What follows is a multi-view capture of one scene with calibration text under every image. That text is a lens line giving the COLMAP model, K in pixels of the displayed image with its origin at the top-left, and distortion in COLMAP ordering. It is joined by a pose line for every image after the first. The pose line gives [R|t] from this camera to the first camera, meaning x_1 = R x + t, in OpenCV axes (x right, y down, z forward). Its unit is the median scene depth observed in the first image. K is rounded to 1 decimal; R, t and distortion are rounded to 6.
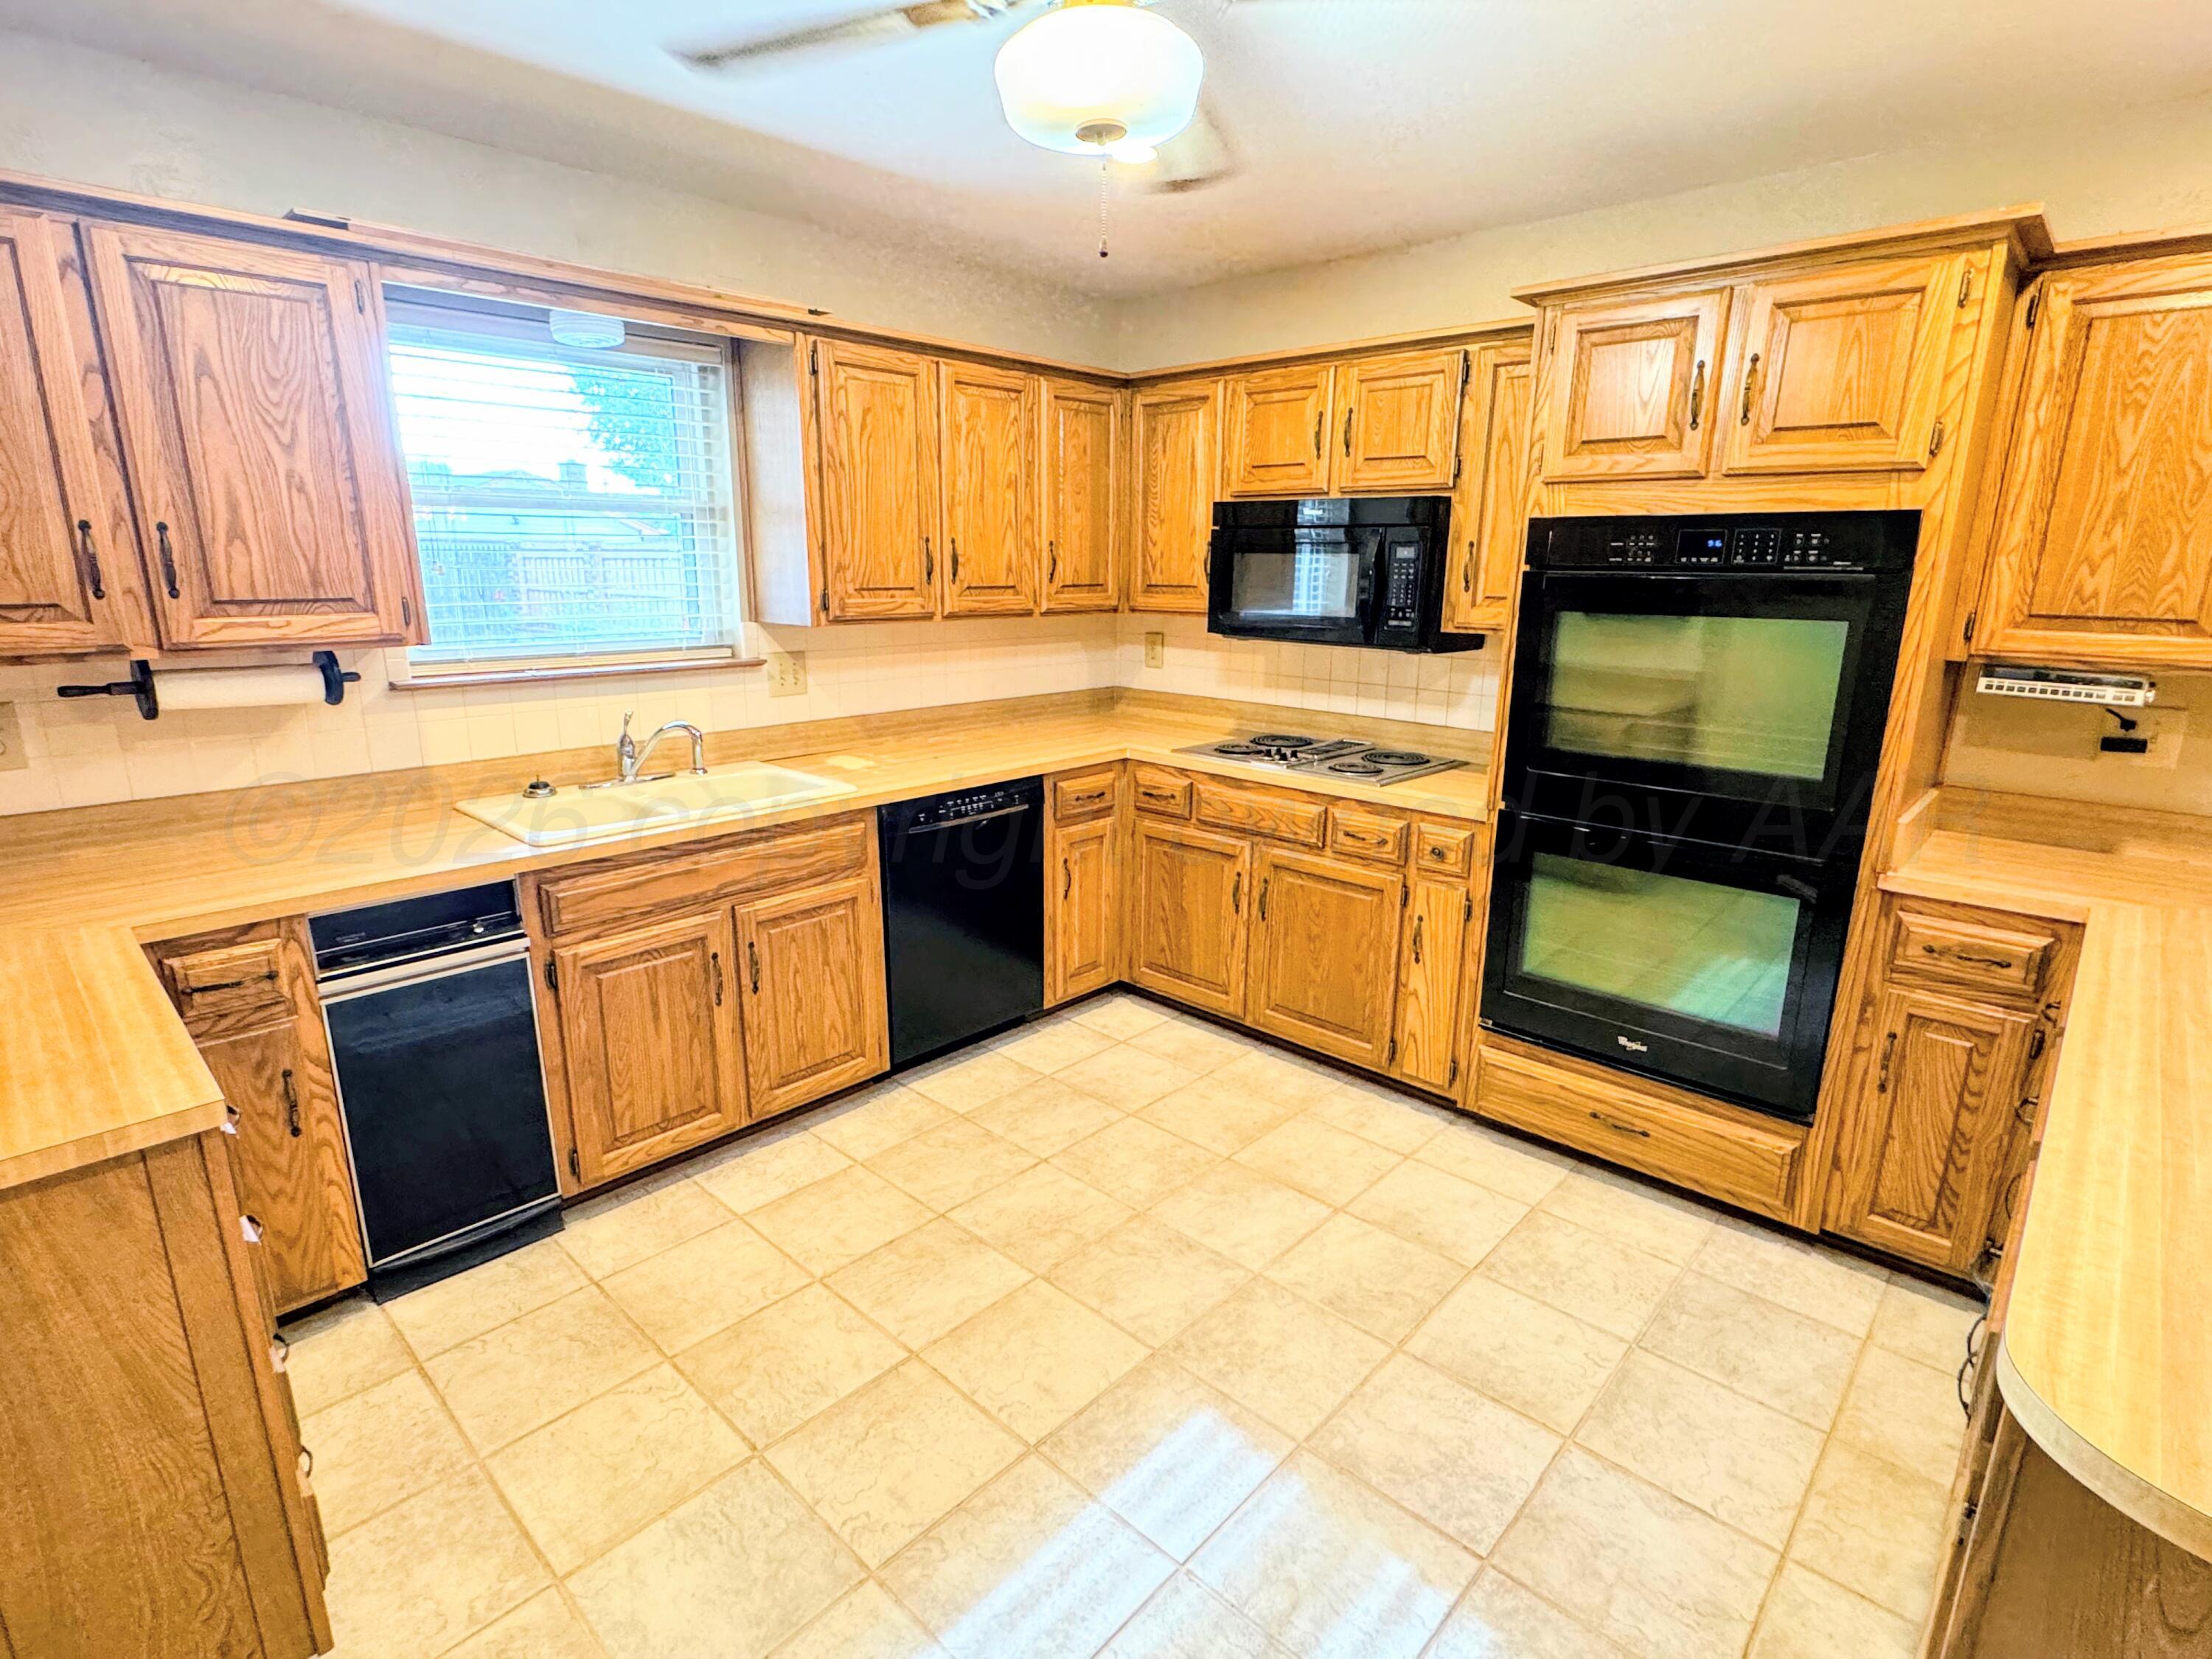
lens RADIAL K [[1096.2, 0, 1104.5], [0, 1096.2, 832.0], [0, 0, 1]] dist [0.000553, 0.000567]
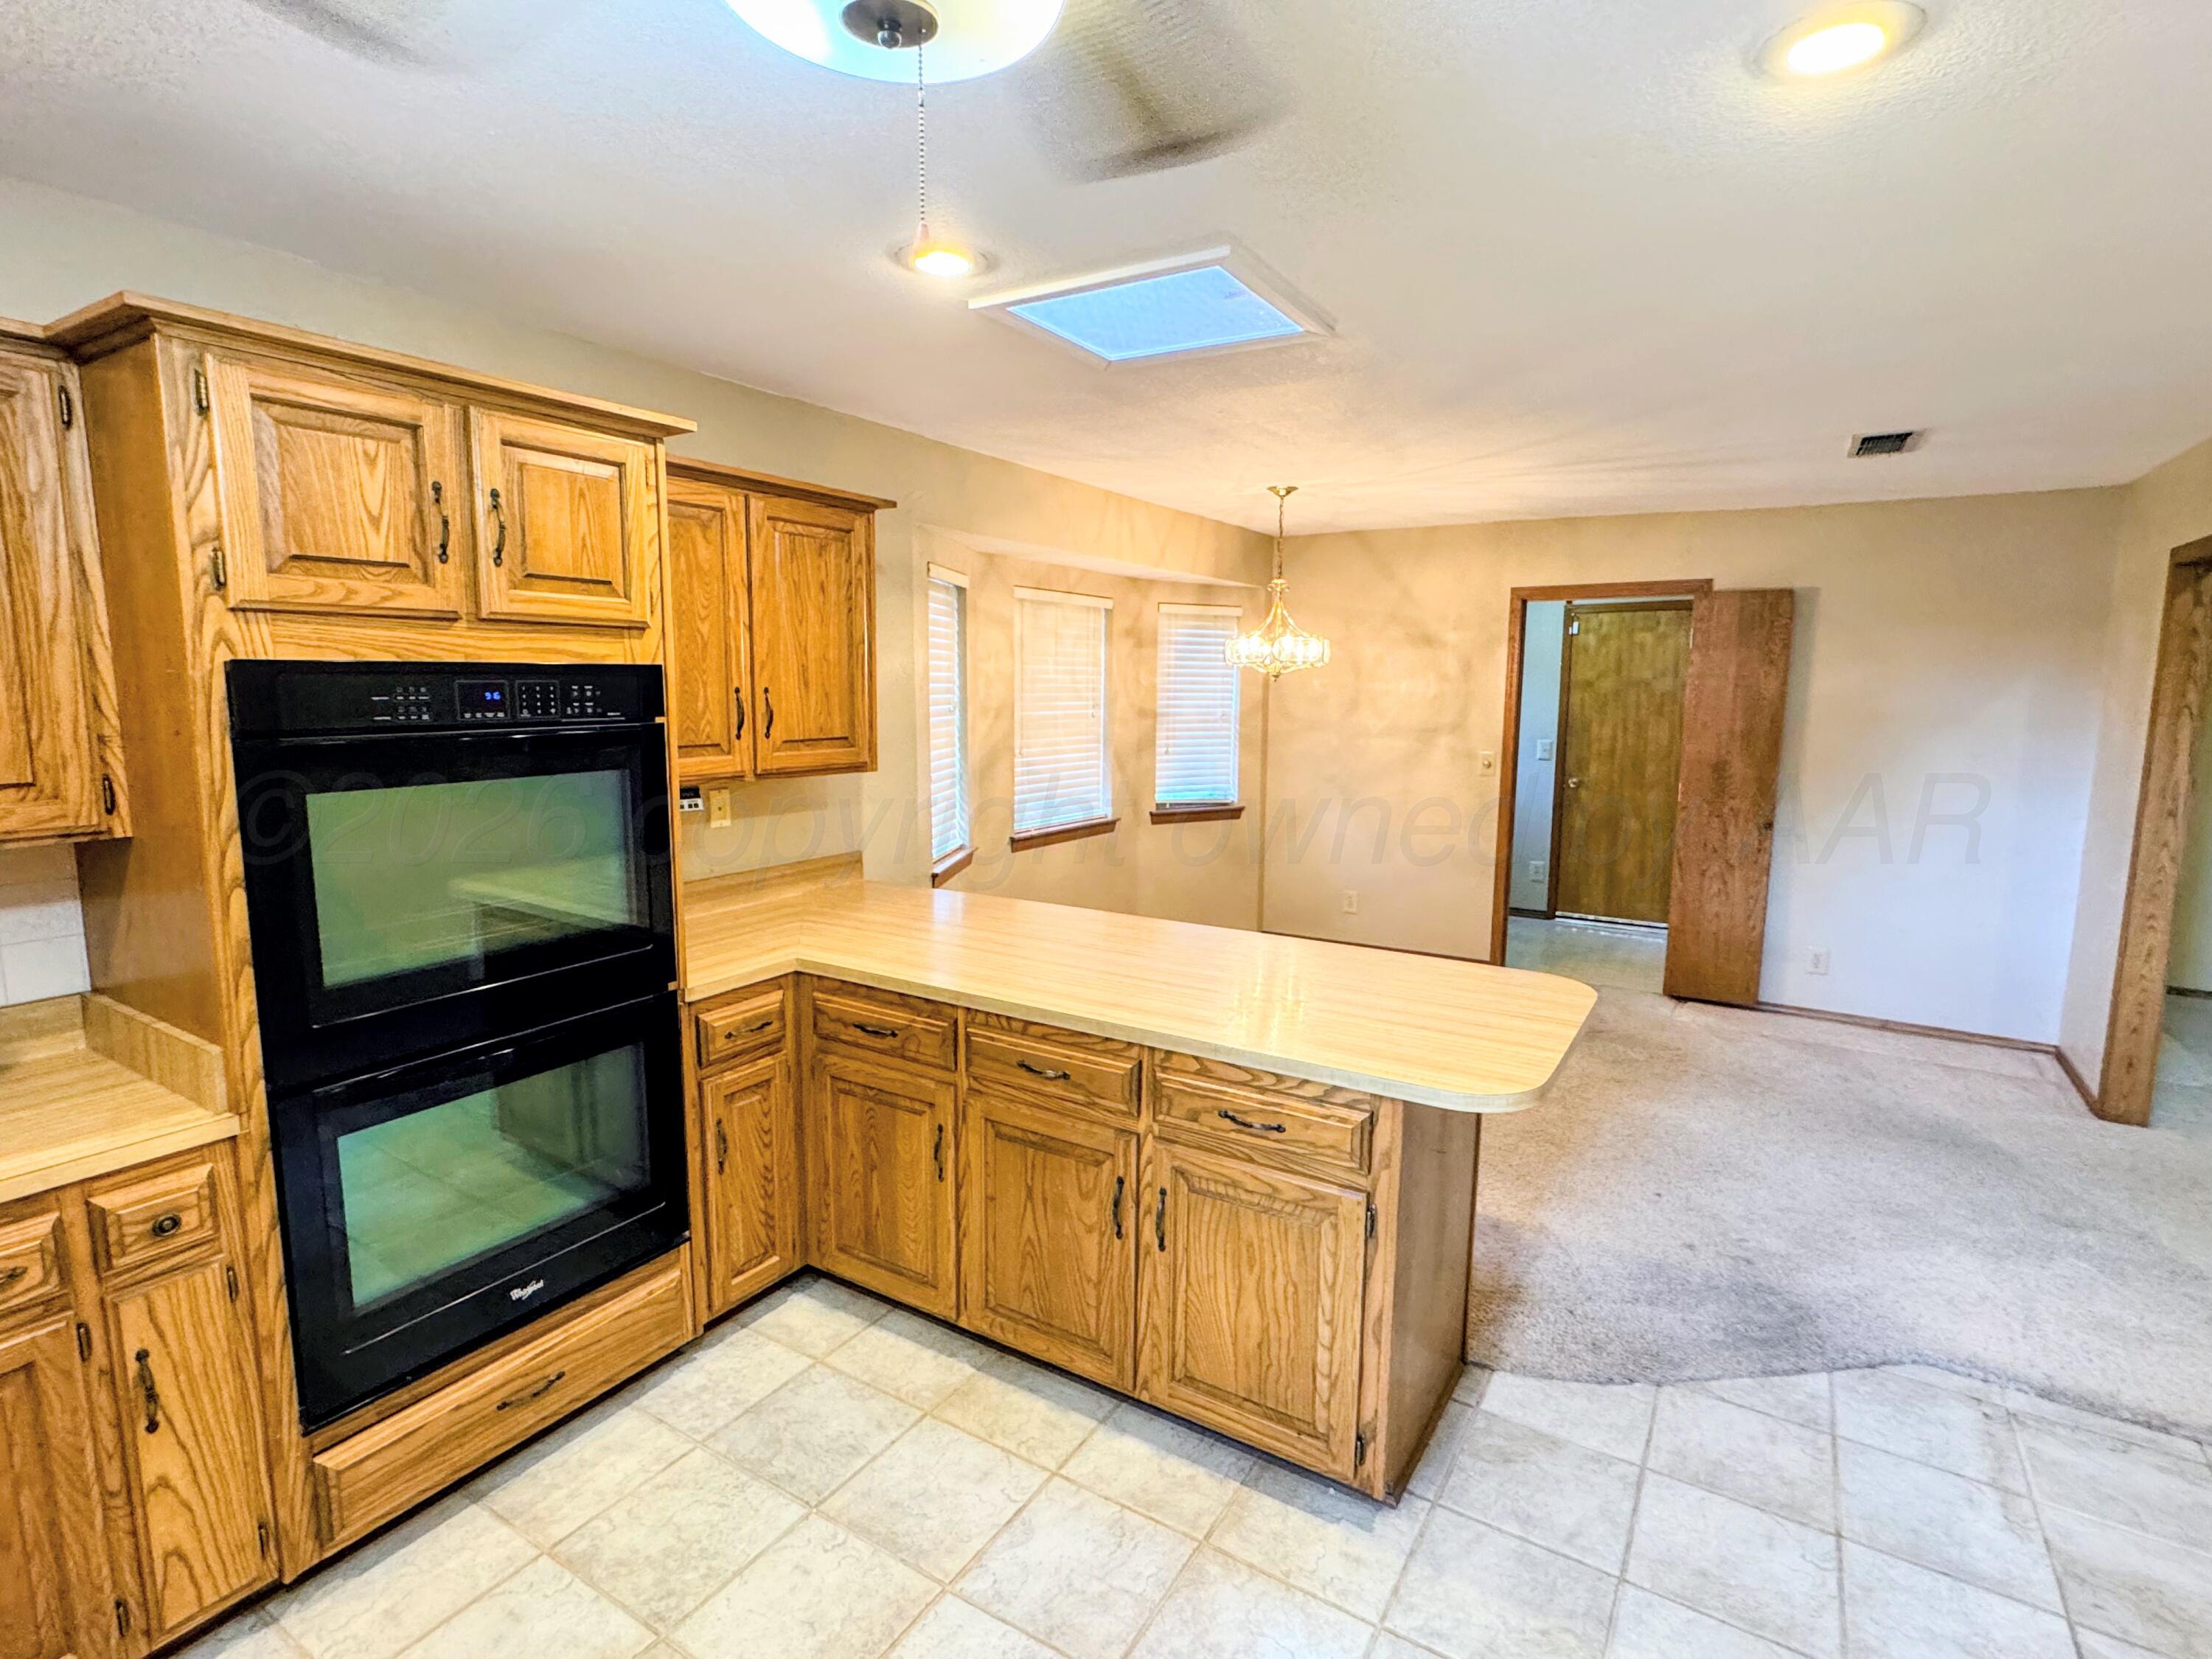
lens RADIAL K [[1096.2, 0, 1101.0], [0, 1096.2, 832.9], [0, 0, 1]] dist [0.000553, 0.000567]
pose [[-0.190107, -0.152511, 0.969845, -0.377811], [0.226510, 0.954395, 0.194482, -0.213833], [-0.955276, 0.256652, -0.146892, 0.677789]]
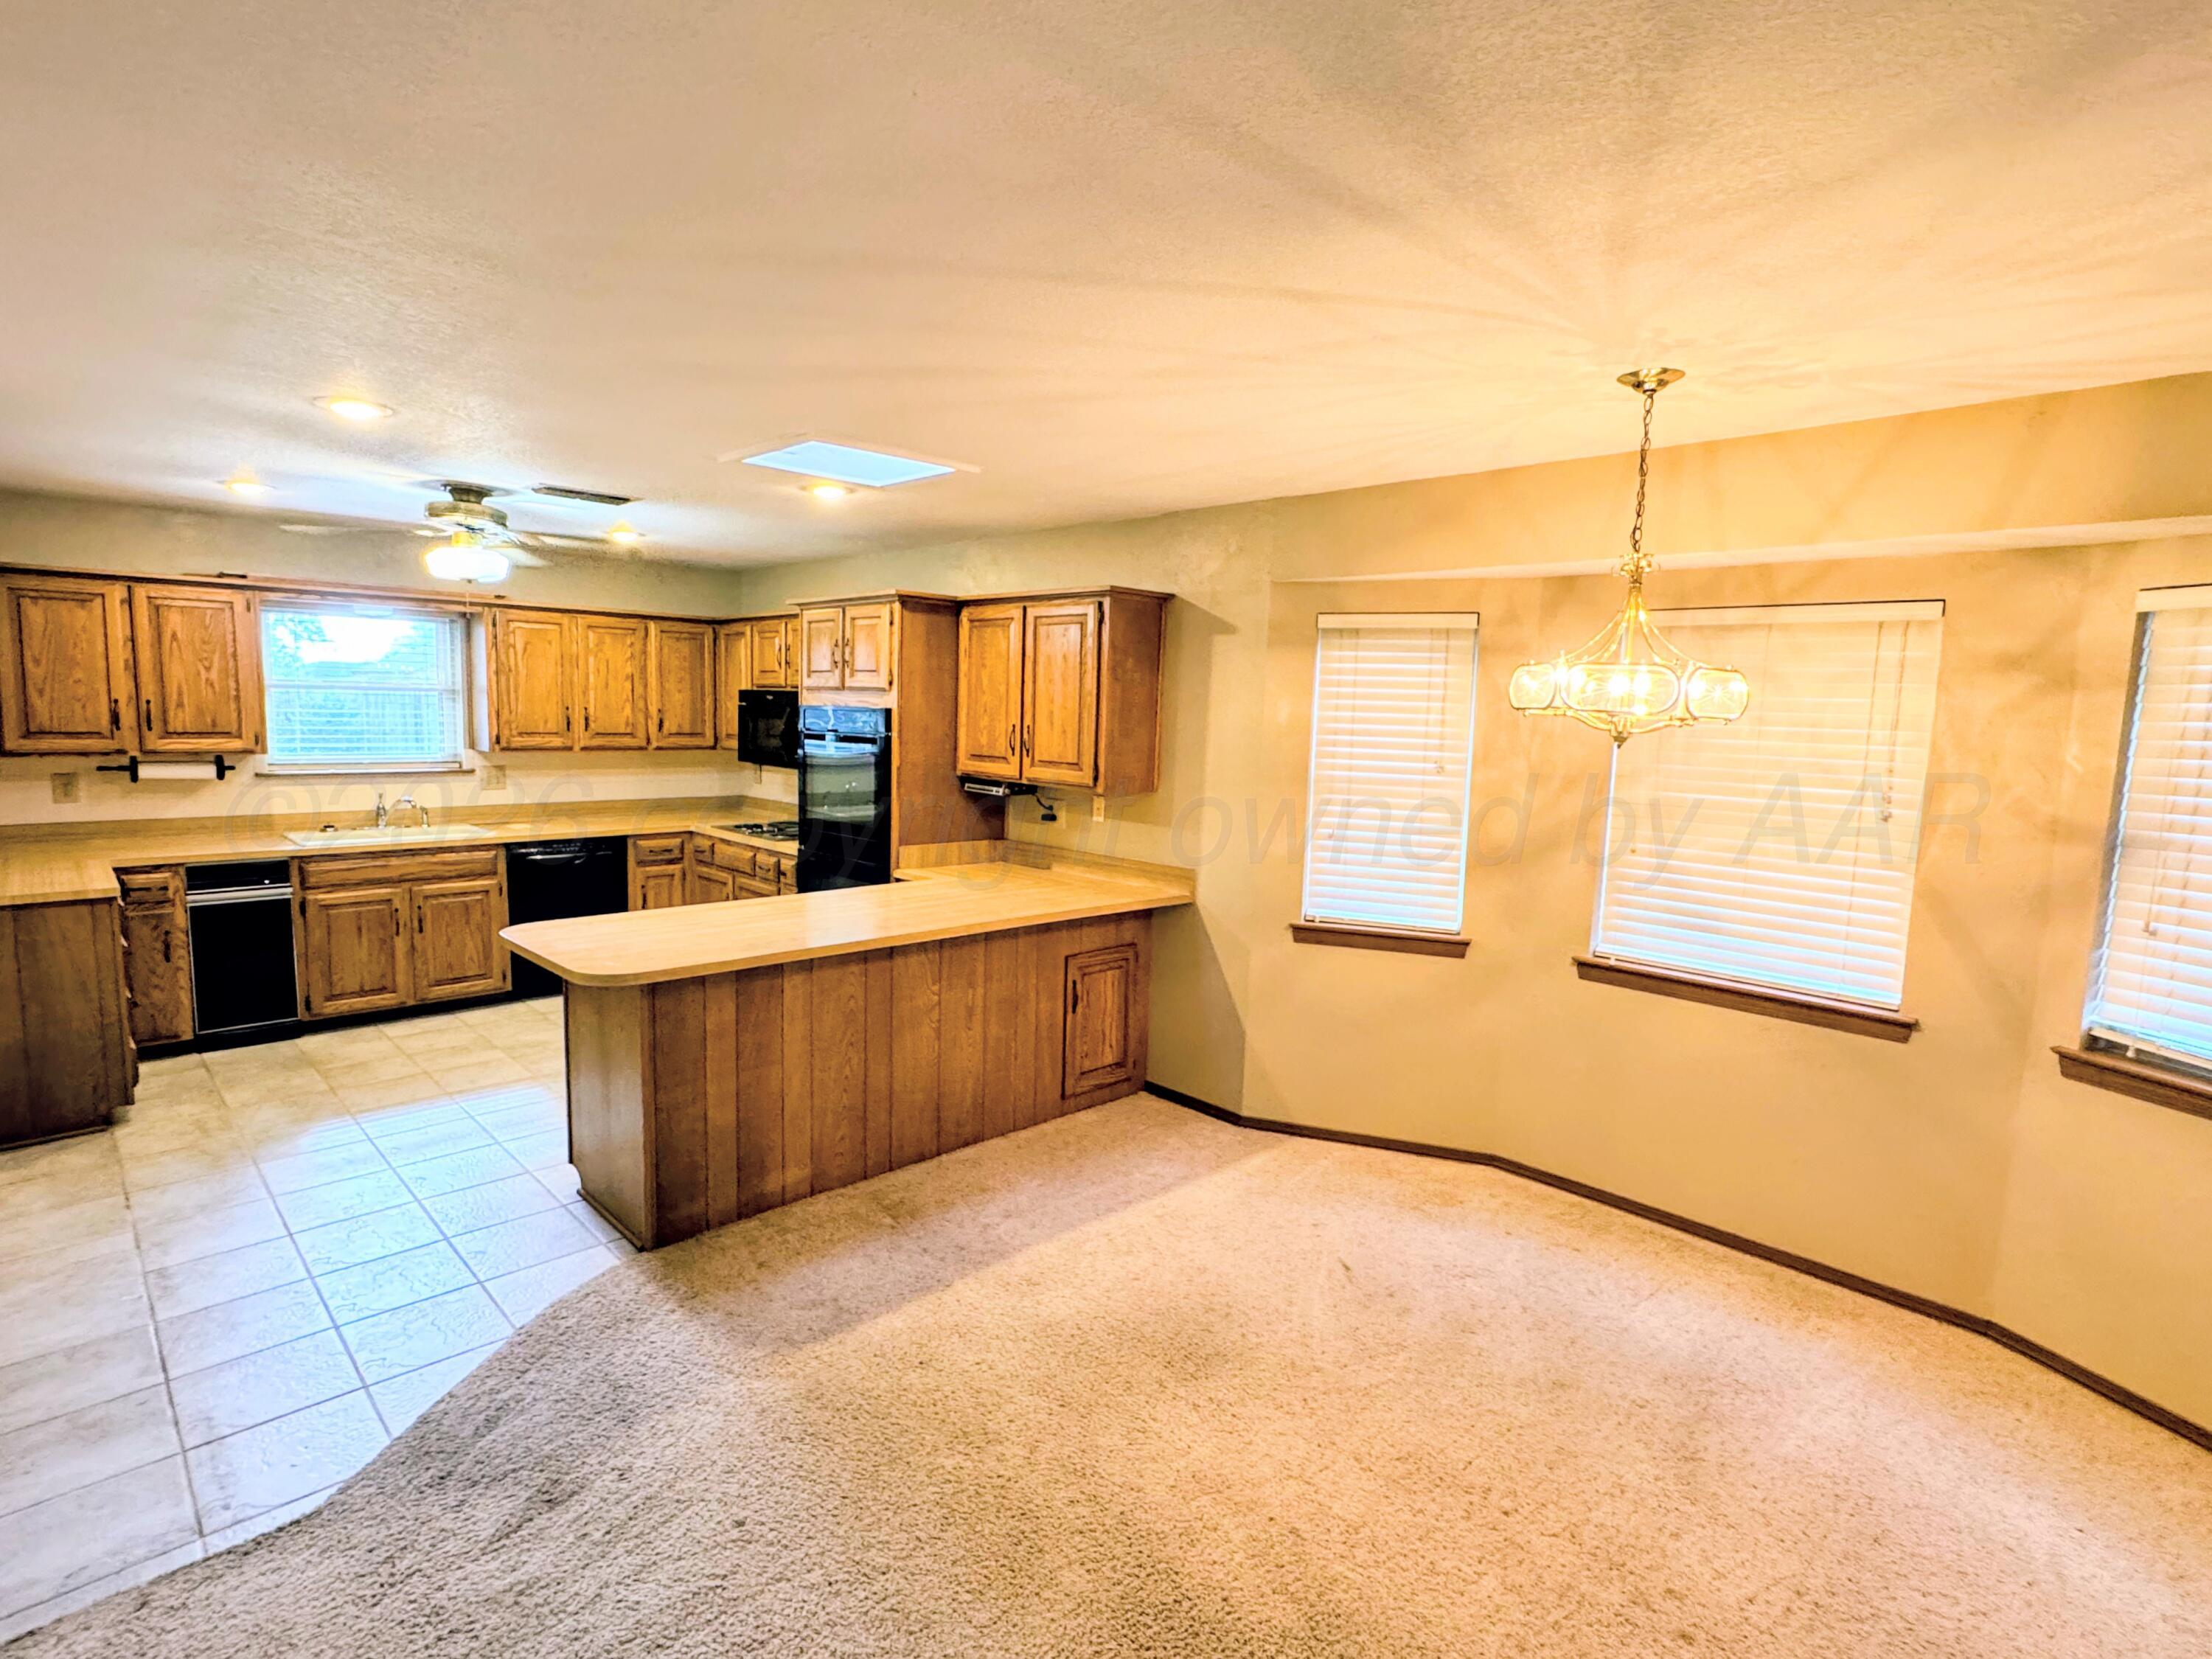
lens RADIAL K [[1096.2, 0, 1097.1], [0, 1096.2, 831.8], [0, 0, 1]] dist [0.000553, 0.000567]
pose [[0.998989, 0.022844, -0.038723, 1.111271], [-0.027823, 0.990677, -0.133364, 0.225515], [0.035316, 0.134306, 0.990310, -1.070045]]
